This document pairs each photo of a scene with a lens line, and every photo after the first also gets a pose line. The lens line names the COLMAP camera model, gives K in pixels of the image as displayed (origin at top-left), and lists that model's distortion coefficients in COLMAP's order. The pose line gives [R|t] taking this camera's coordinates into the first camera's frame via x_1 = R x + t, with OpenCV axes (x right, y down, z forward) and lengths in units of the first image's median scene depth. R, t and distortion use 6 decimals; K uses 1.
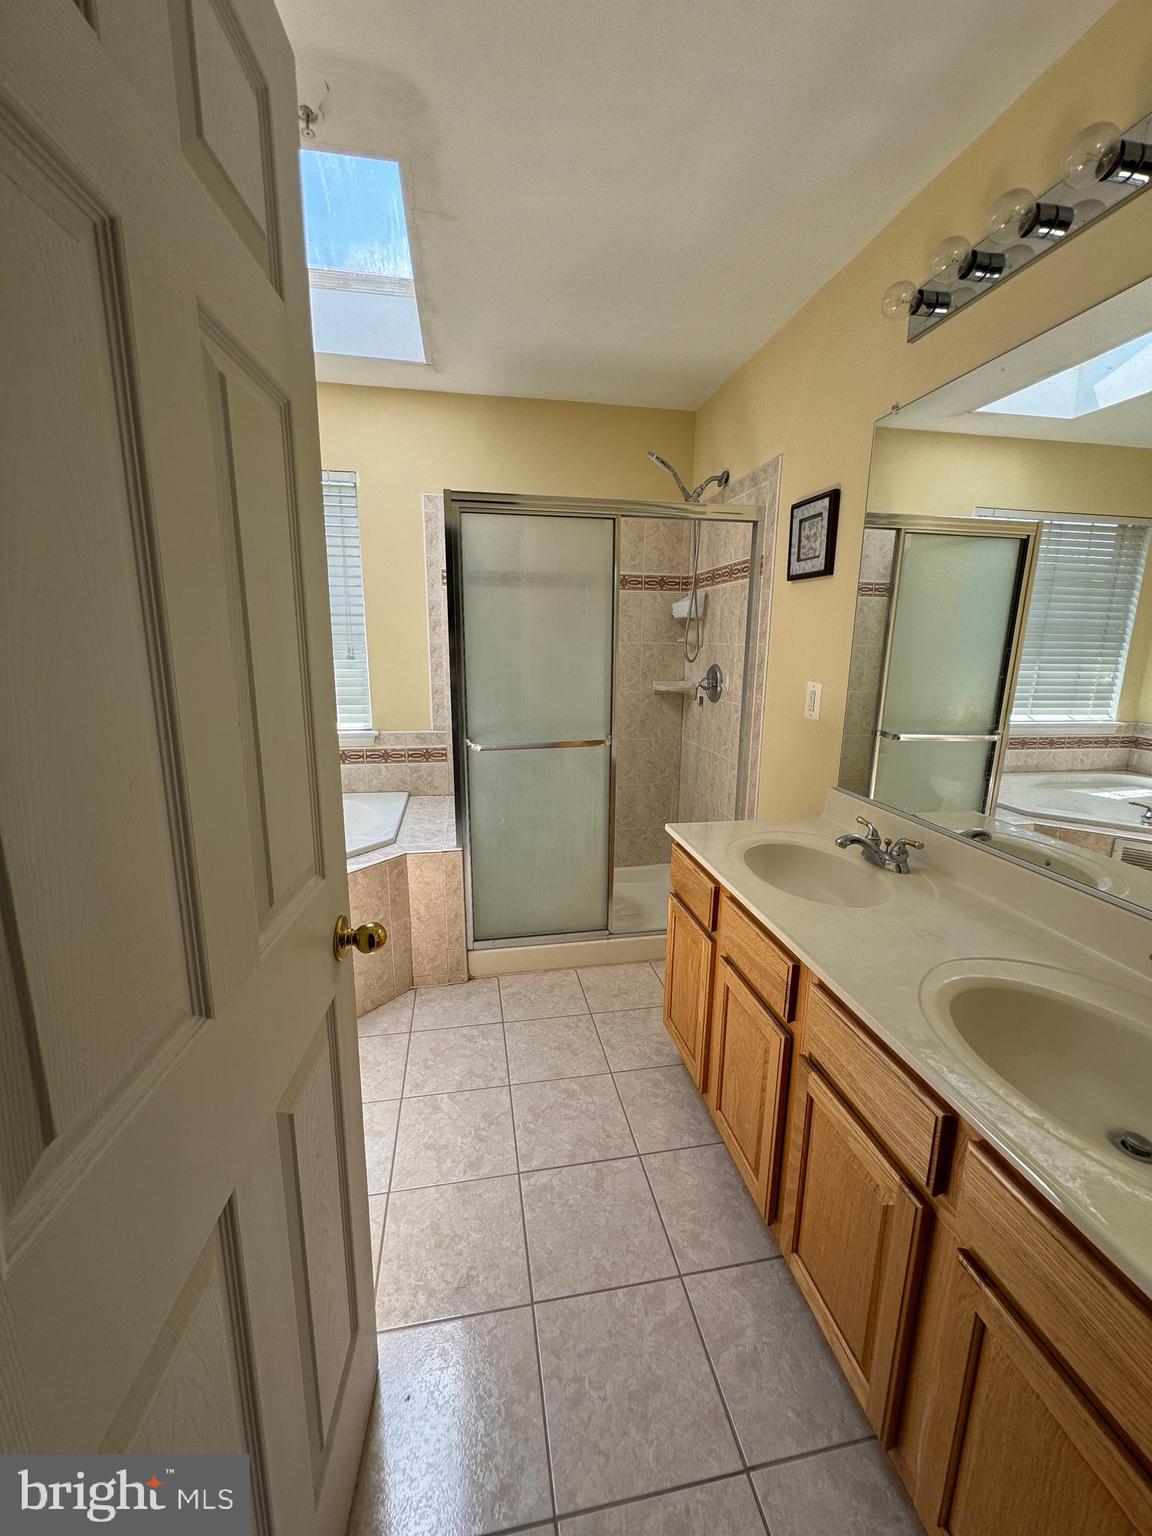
lens RADIAL K [[615.1, 0, 581.3], [0, 615.1, 766.7], [0, 0, 1]] dist [-0.000816, 0.000125]
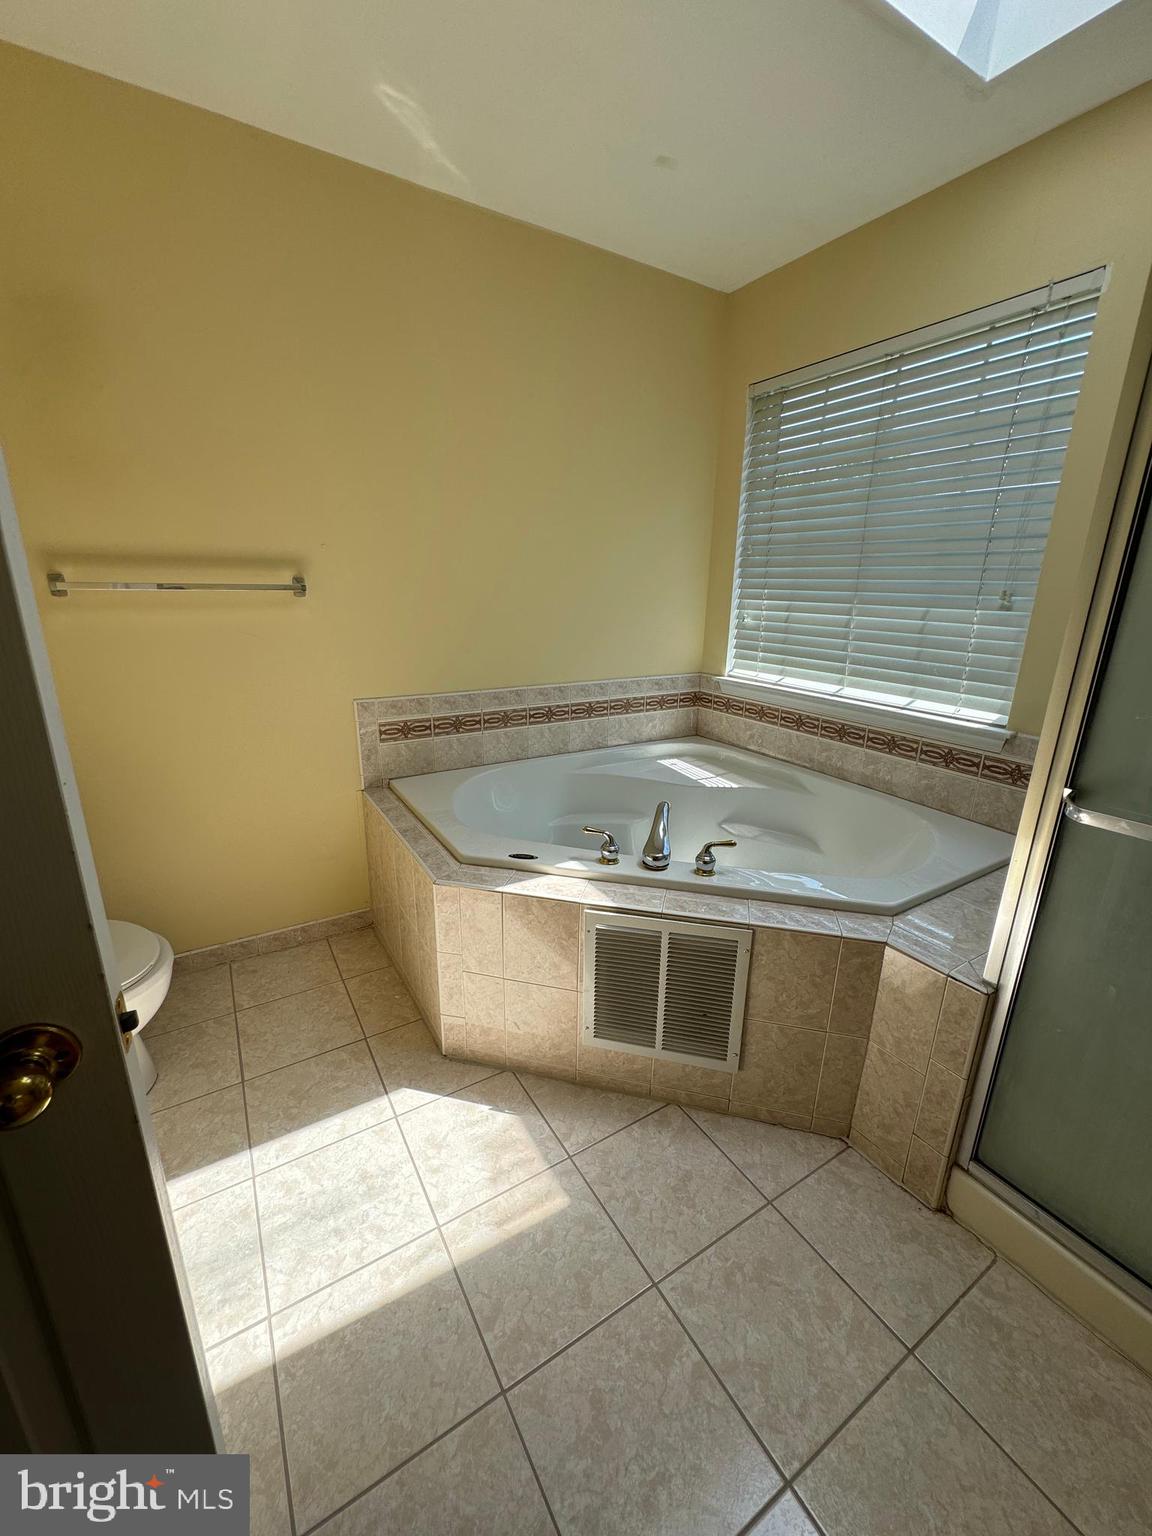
lens RADIAL K [[615.1, 0, 576.0], [0, 615.1, 767.8], [0, 0, 1]] dist [-0.000816, 0.000125]
pose [[0.357687, 0.267623, -0.894672, 0.087331], [-0.201603, 0.957593, 0.205844, -0.078156], [0.911820, 0.106741, 0.396472, 0.466598]]
